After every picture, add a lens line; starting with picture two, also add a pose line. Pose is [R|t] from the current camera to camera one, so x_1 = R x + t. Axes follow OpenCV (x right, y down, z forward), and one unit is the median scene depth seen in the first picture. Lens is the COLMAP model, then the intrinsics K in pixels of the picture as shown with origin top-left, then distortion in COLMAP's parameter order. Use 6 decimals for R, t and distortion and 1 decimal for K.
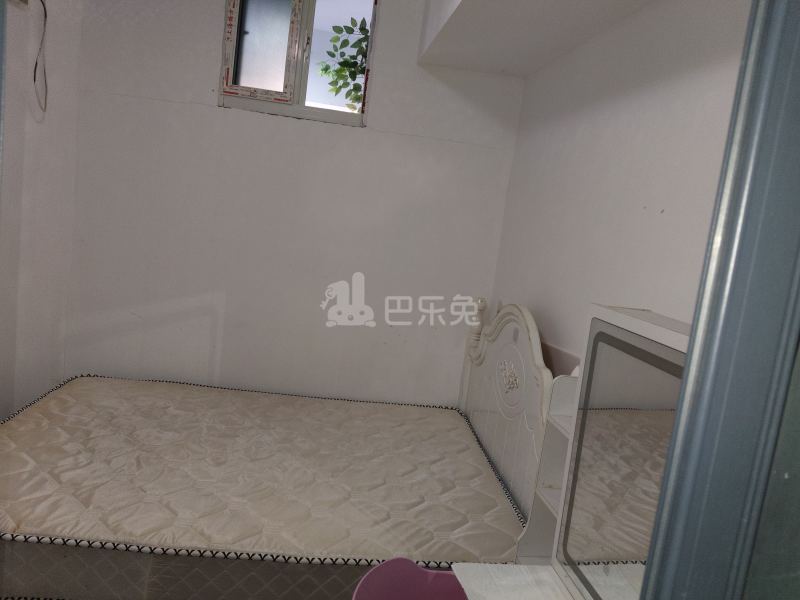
lens RADIAL K [[603.3, 0, 400.0], [0, 603.3, 300.0], [0, 0, 1]] dist [0.077645, -0.180869]
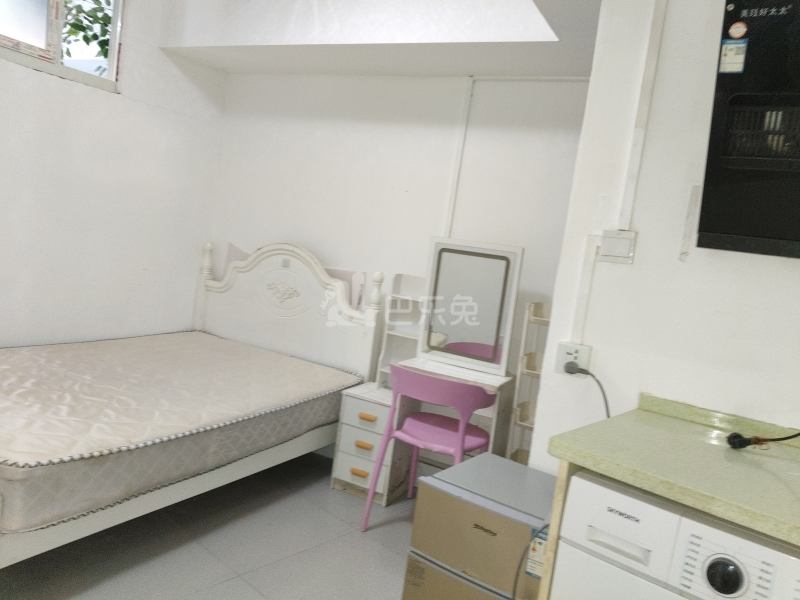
lens RADIAL K [[603.2, 0, 400.6], [0, 603.2, 303.5], [0, 0, 1]] dist [0.068505, -0.103289]
pose [[0.577553, -0.133734, 0.805325, -0.730221], [0.051411, 0.990491, 0.127612, -0.017903], [-0.814733, -0.032300, 0.578937, -0.095172]]
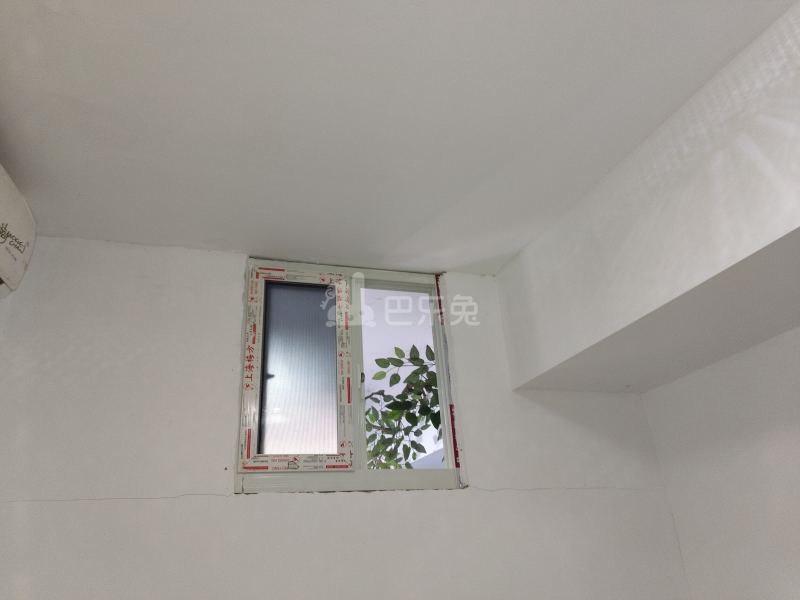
lens RADIAL K [[603.2, 0, 400.6], [0, 603.2, 303.5], [0, 0, 1]] dist [0.068505, -0.103289]
pose [[0.954245, -0.071398, 0.290376, -0.303029], [0.217142, 0.833087, -0.508739, -0.136497], [-0.205586, 0.548515, 0.810473, 0.386659]]
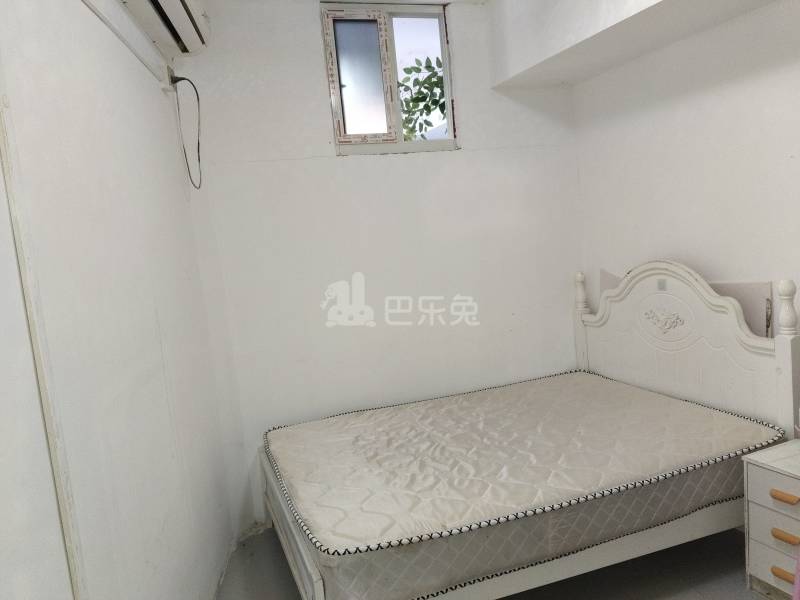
lens RADIAL K [[603.2, 0, 400.6], [0, 603.2, 303.5], [0, 0, 1]] dist [0.068505, -0.103289]
pose [[0.946555, -0.241229, 0.214105, -0.485691], [0.247925, 0.968768, -0.004573, -0.026144], [-0.206315, 0.057411, 0.976800, -0.077989]]
